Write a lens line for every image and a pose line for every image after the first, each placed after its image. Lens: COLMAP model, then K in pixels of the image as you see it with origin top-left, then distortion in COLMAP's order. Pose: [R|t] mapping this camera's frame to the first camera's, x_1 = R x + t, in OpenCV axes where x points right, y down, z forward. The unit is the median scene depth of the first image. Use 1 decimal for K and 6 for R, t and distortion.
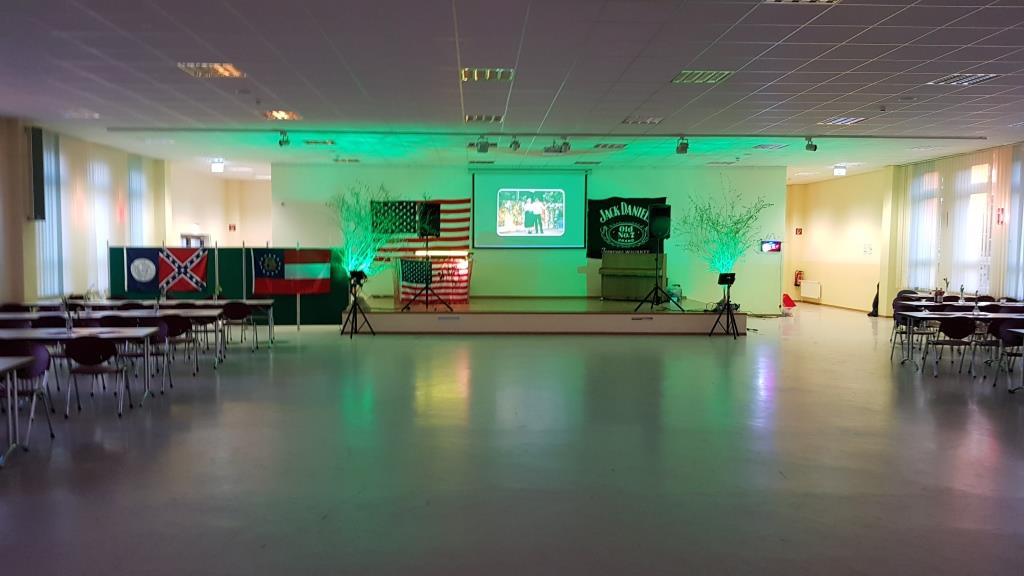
lens RADIAL K [[817.4, 0, 504.8], [0, 817.4, 295.4], [0, 0, 1]] dist [0.048007, -0.084361]
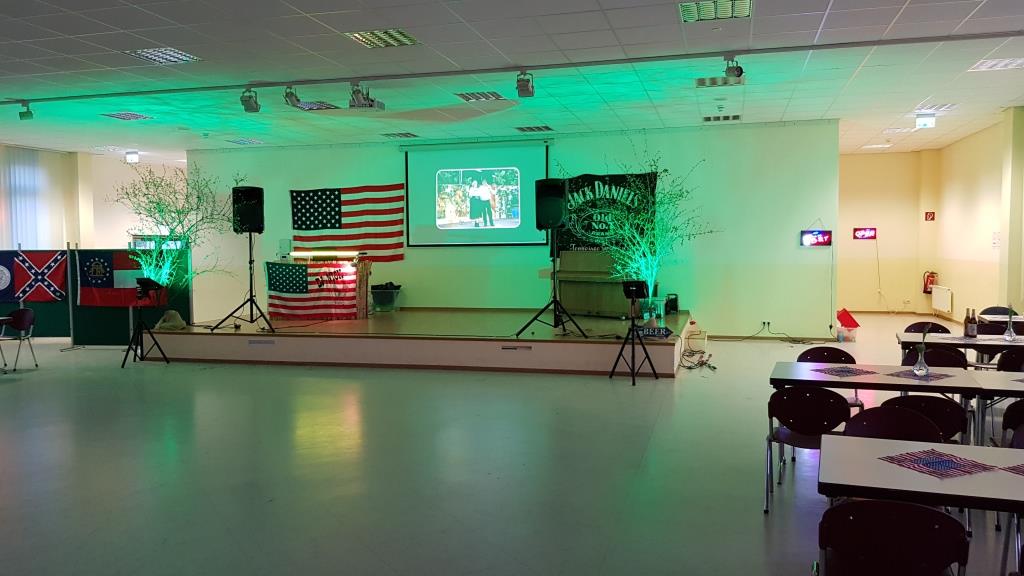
lens RADIAL K [[817.4, 0, 519.8], [0, 817.4, 285.7], [0, 0, 1]] dist [0.048007, -0.084361]
pose [[0.955870, 0.000164, -0.293790, 0.315366], [-0.003212, 0.999946, -0.009891, -0.013730], [0.293773, 0.010398, 0.955819, 0.302891]]
